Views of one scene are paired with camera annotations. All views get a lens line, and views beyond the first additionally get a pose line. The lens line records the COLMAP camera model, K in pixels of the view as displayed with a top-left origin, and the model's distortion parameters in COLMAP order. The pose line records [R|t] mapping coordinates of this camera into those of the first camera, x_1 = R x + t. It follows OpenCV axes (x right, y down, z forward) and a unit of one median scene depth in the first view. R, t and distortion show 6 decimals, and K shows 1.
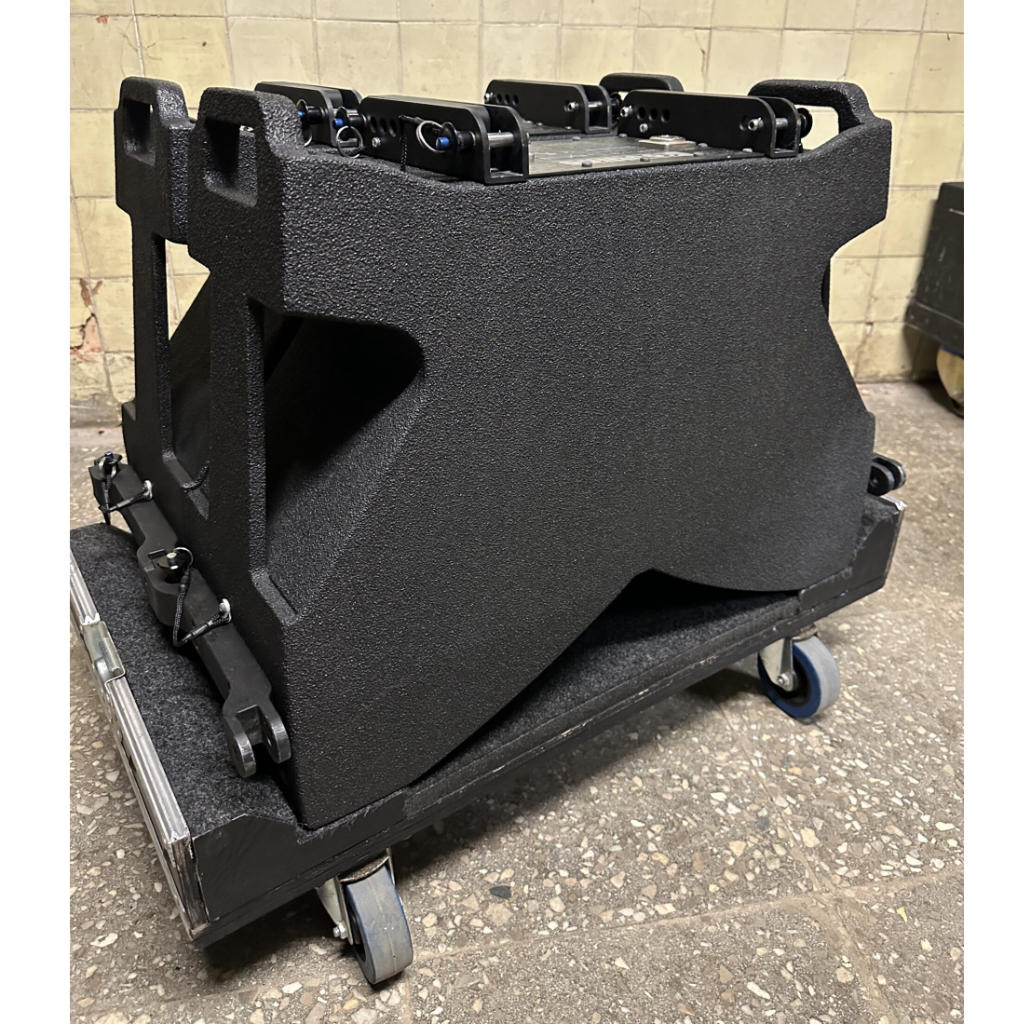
lens RADIAL K [[852.1, 0, 514.8], [0, 852.1, 458.7], [0, 0, 1]] dist [0.000383, -0.007504]
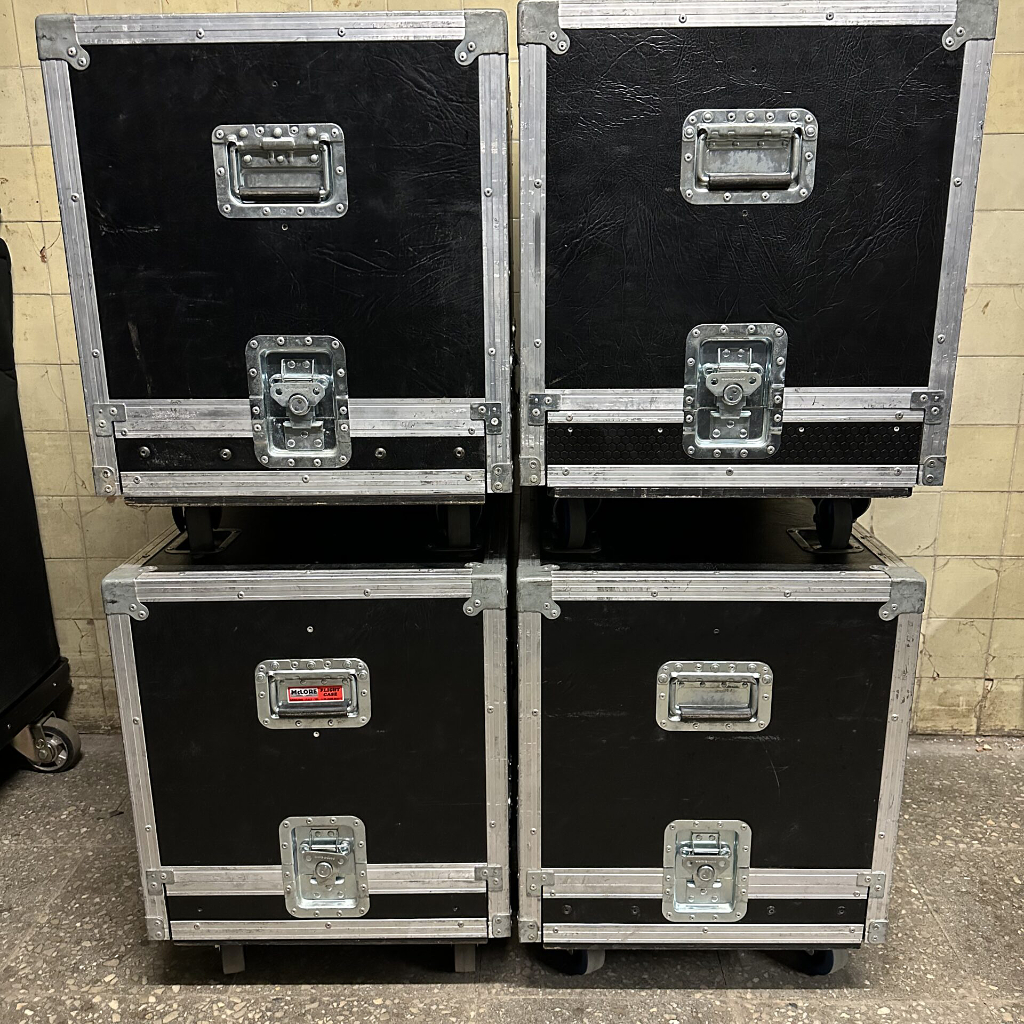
lens RADIAL K [[975.4, 0, 517.0], [0, 975.4, 525.5], [0, 0, 1]] dist [-0.002517, 0.000000]
pose [[0.979782, 0.034583, -0.197055, 0.166720], [-0.066983, 0.984807, -0.160216, -0.221827], [0.188520, 0.170176, 0.967213, -0.503795]]
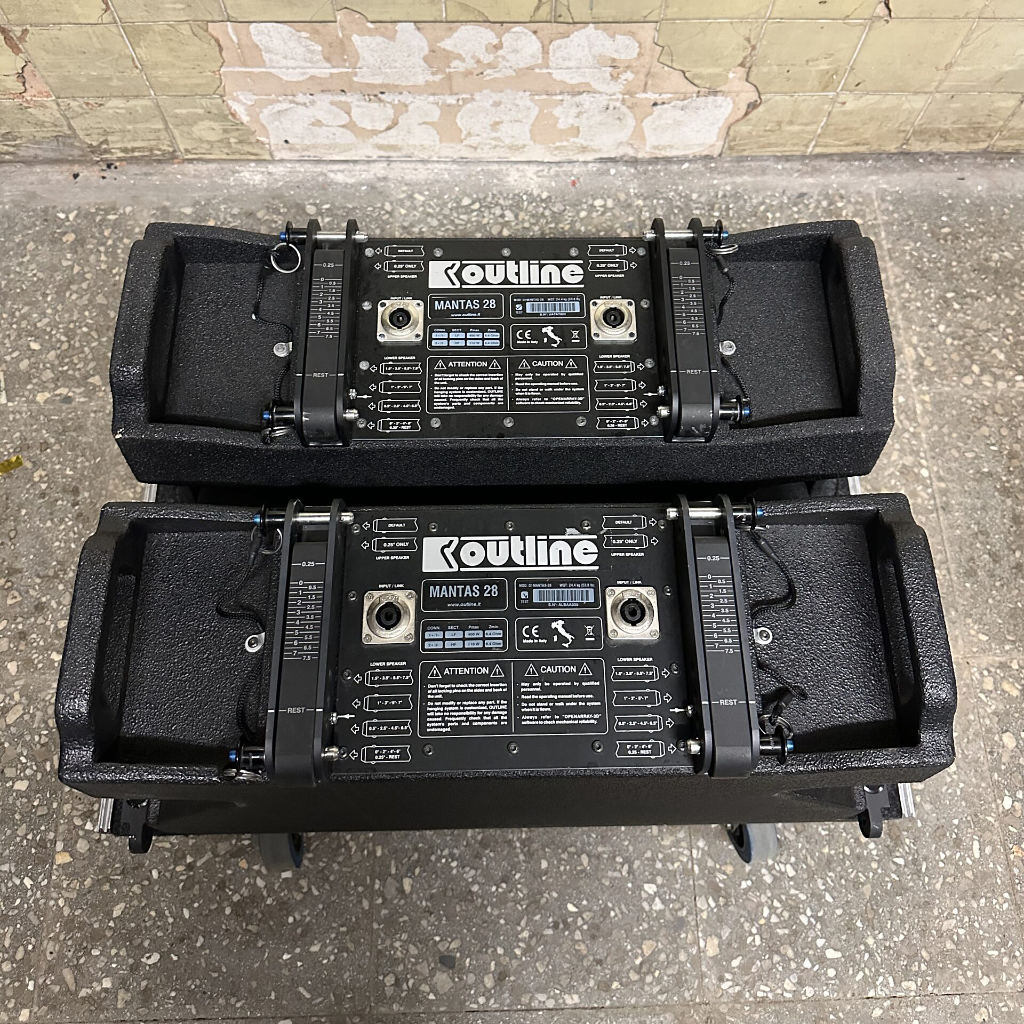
lens RADIAL K [[975.4, 0, 522.6], [0, 975.4, 438.9], [0, 0, 1]] dist [-0.002517, 0.000000]
pose [[0.987417, 0.143698, -0.066014, 0.061236], [-0.066346, 0.755383, 0.651917, -0.810578], [0.143545, -0.639334, 0.755412, 0.326864]]
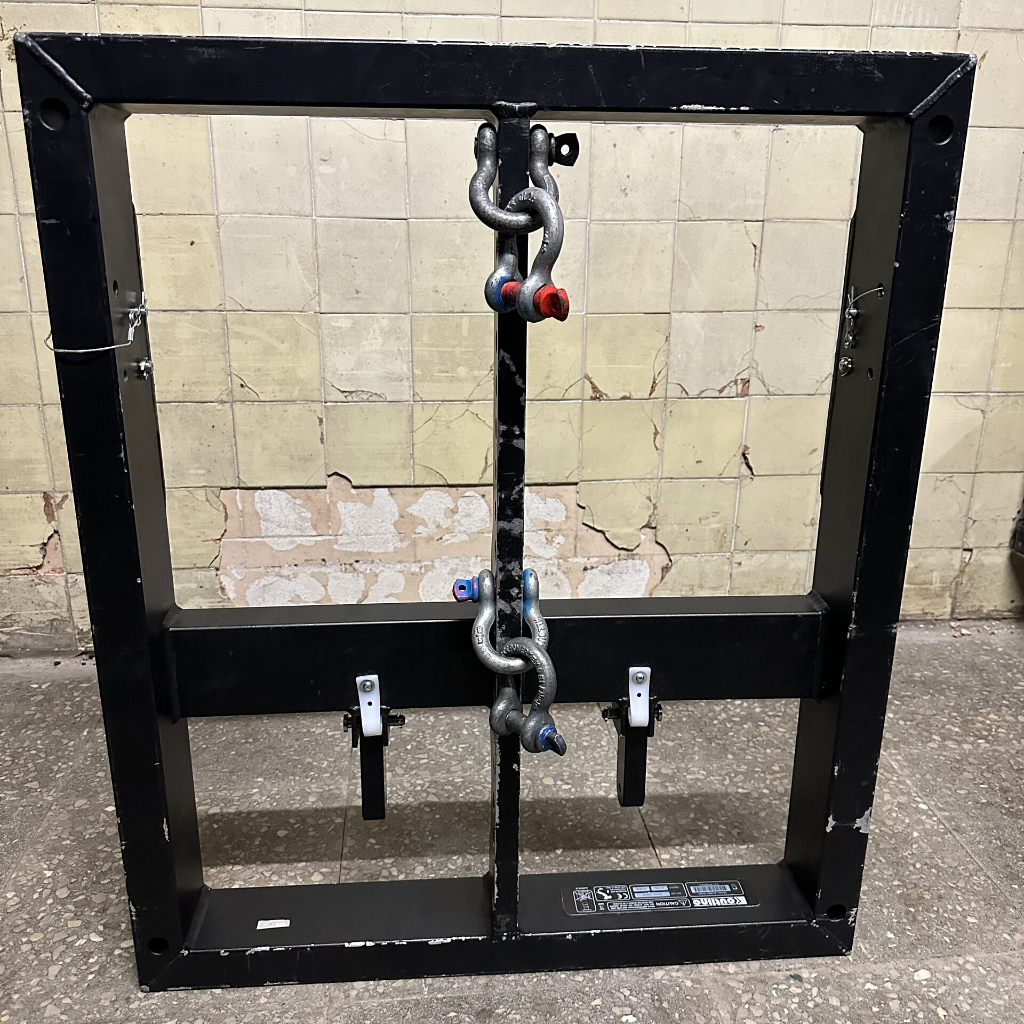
lens RADIAL K [[975.4, 0, 519.3], [0, 975.4, 519.4], [0, 0, 1]] dist [-0.002517, 0.000000]
pose [[0.997473, 0.017864, -0.068768, 0.085132], [-0.026605, 0.991369, -0.128375, -0.103899], [0.065882, 0.129880, 0.989339, 0.048405]]
